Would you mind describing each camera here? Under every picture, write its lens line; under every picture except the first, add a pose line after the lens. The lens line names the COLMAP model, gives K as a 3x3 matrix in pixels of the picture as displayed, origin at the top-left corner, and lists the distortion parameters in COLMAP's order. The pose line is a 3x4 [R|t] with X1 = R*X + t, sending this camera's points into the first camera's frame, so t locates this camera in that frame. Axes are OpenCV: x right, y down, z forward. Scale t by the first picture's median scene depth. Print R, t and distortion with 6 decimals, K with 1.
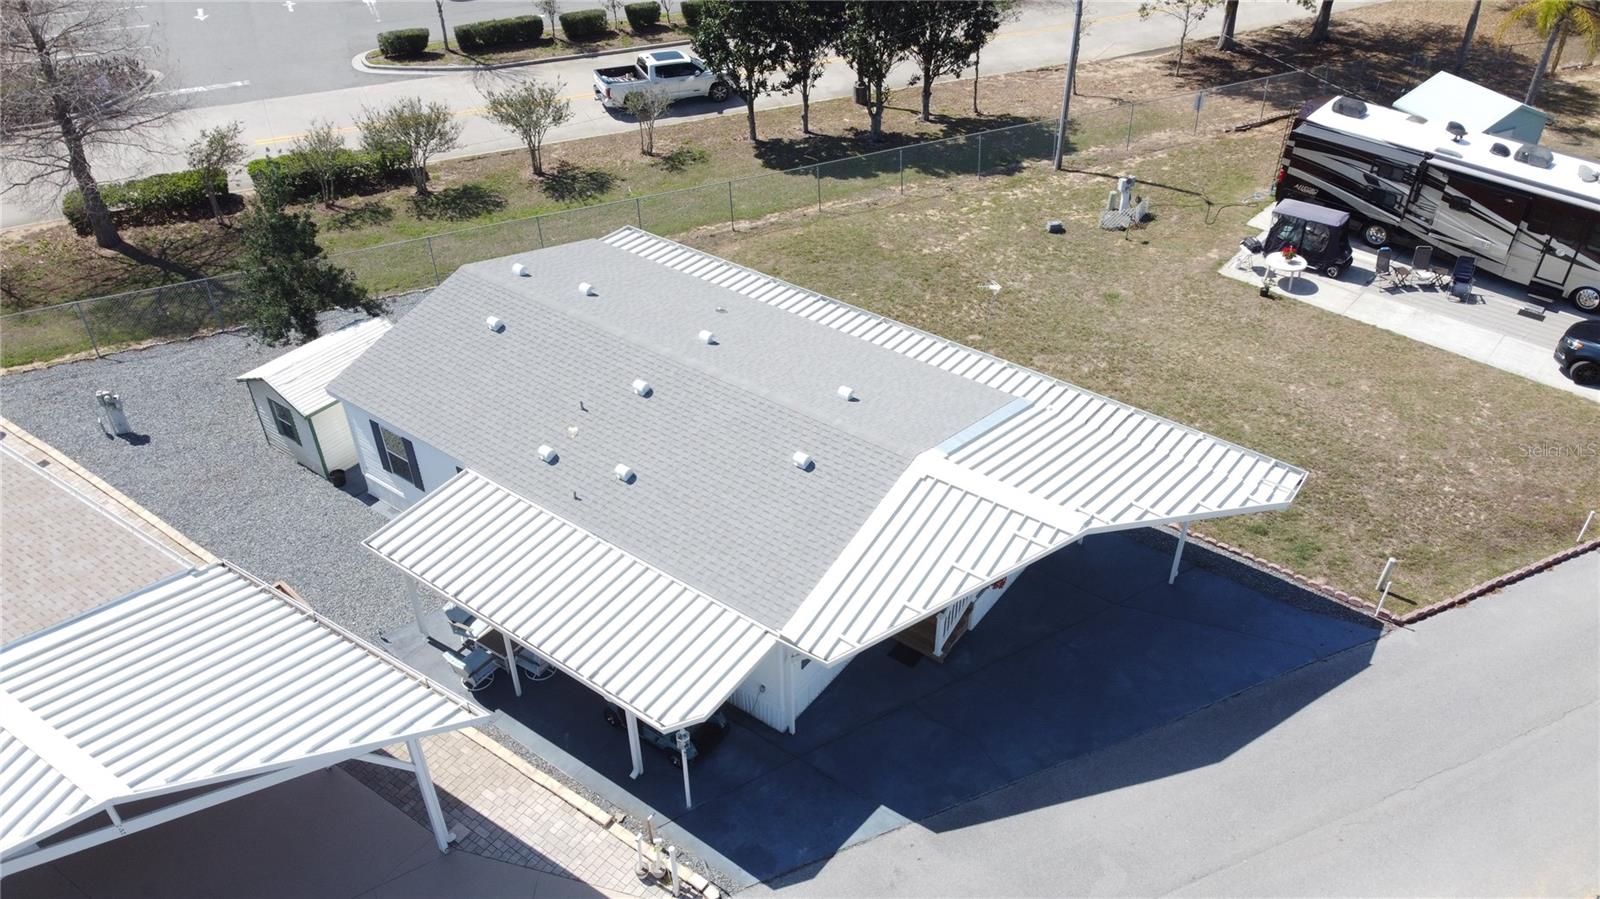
lens RADIAL K [[1214.7, 0, 803.9], [0, 1214.7, 452.1], [0, 0, 1]] dist [0.006254, -0.015801]
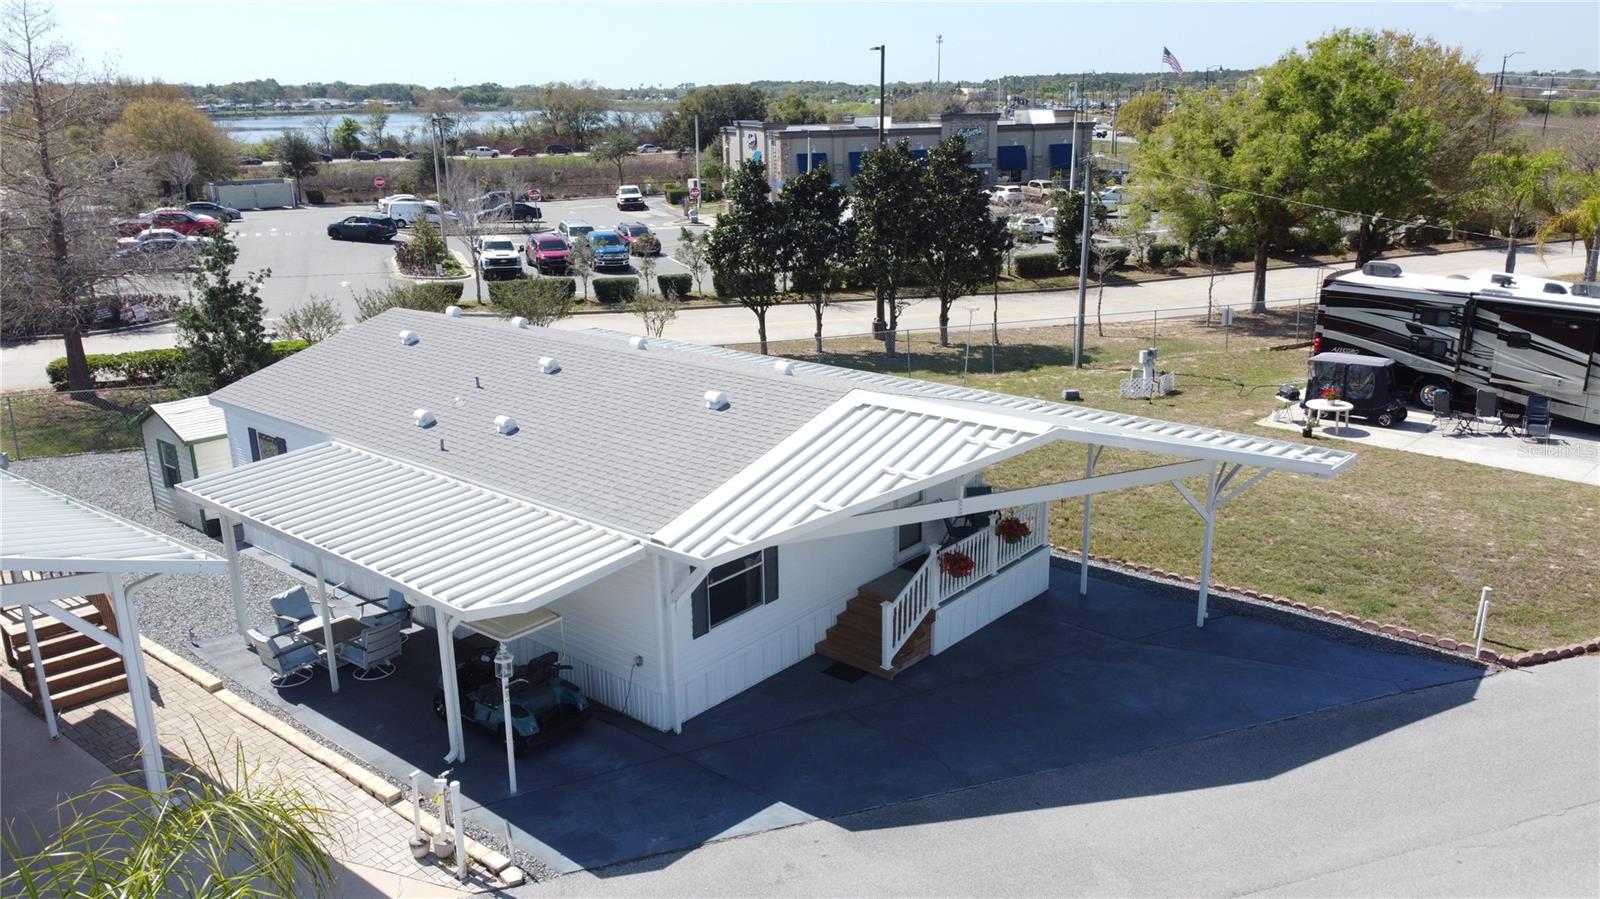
lens RADIAL K [[1214.7, 0, 802.1], [0, 1214.7, 447.9], [0, 0, 1]] dist [0.006254, -0.015801]
pose [[0.997633, 0.013700, -0.067389, 0.076164], [-0.037168, 0.931909, -0.360784, 0.223240], [0.057857, 0.362434, 0.930212, 0.169829]]
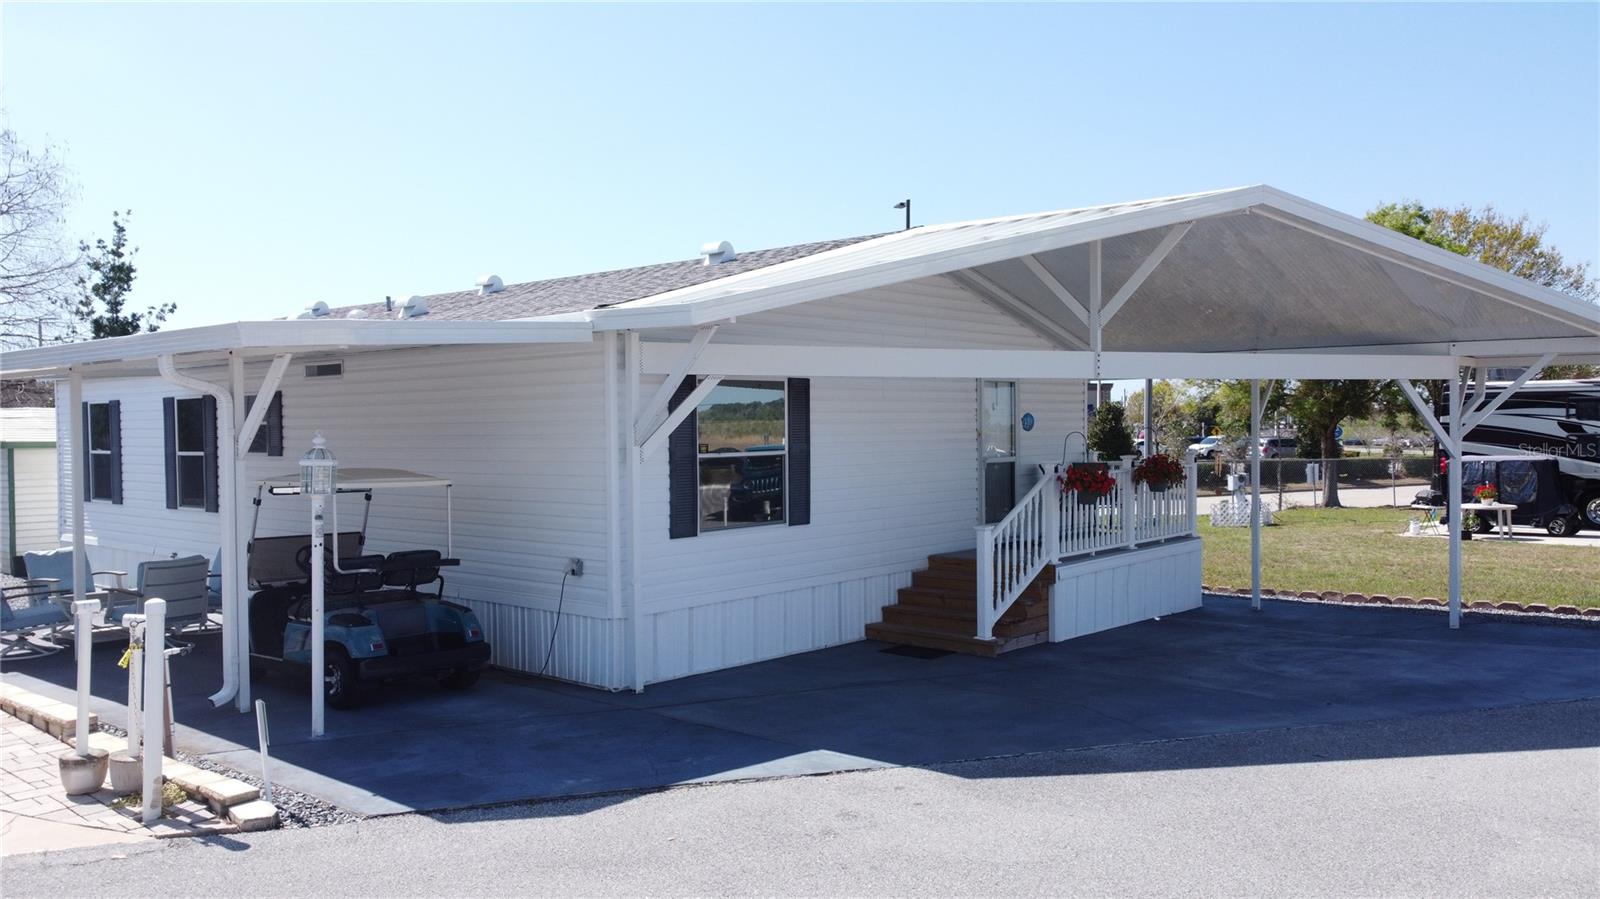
lens RADIAL K [[1214.7, 0, 802.4], [0, 1214.7, 458.4], [0, 0, 1]] dist [0.006254, -0.015801]
pose [[0.997229, 0.002978, -0.074330, 0.053308], [-0.046133, 0.808613, -0.586529, 0.275275], [0.058358, 0.588333, 0.806510, 0.410750]]
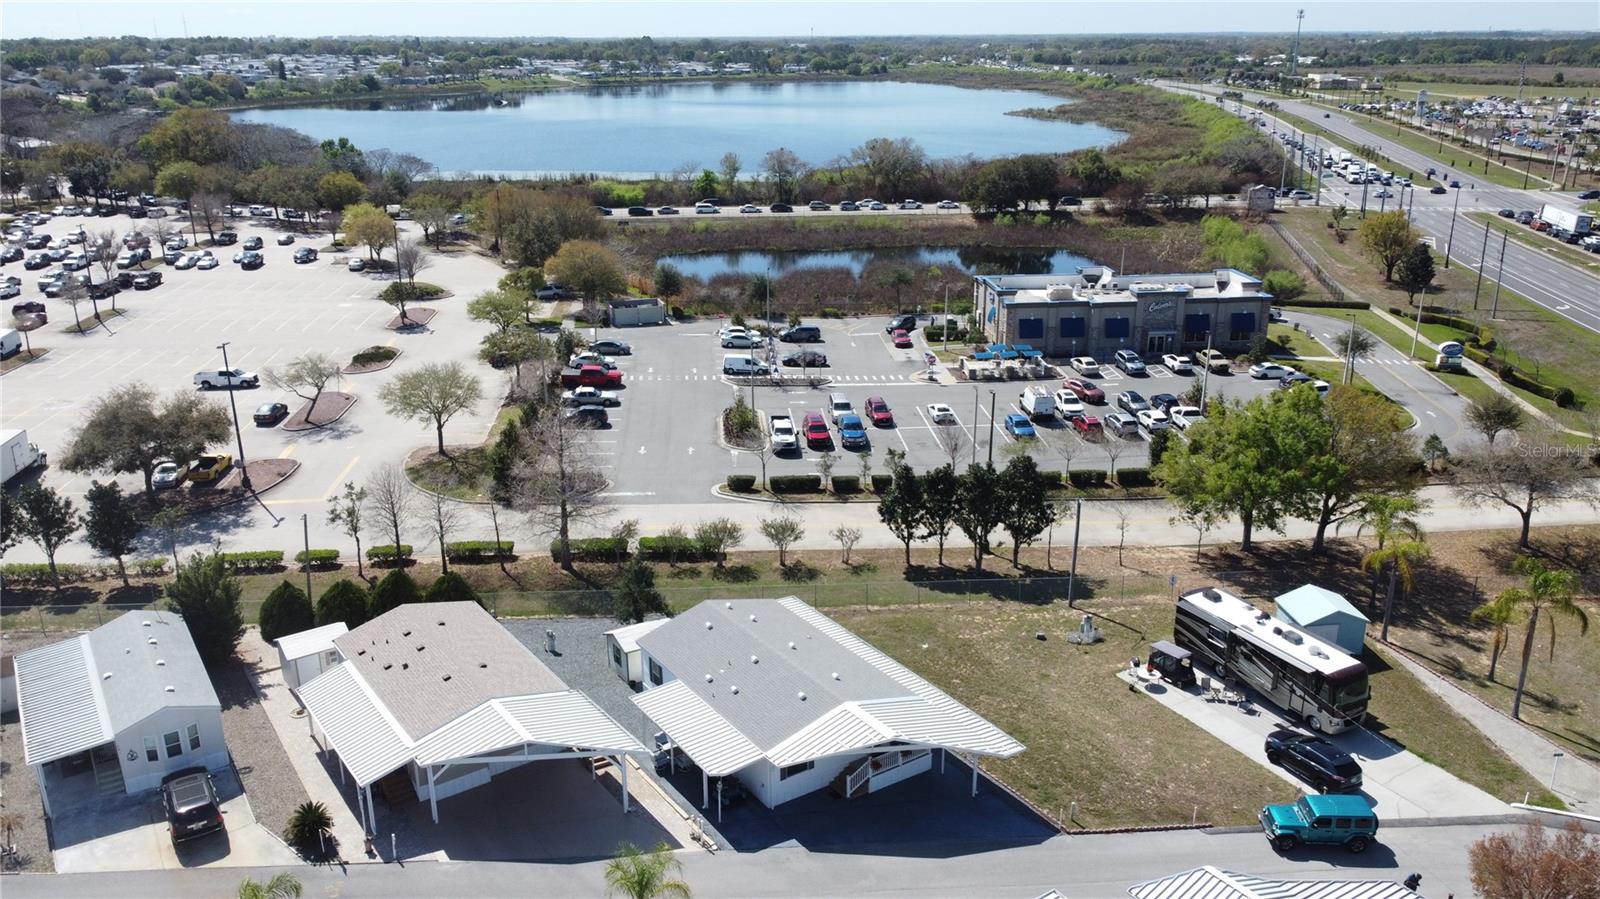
lens RADIAL K [[1214.7, 0, 797.9], [0, 1214.7, 449.8], [0, 0, 1]] dist [0.006254, -0.015801]
pose [[0.940130, 0.113118, -0.321498, 0.478681], [-0.210137, 0.935061, -0.285487, 0.161469], [0.268326, 0.335953, 0.902849, -0.902202]]
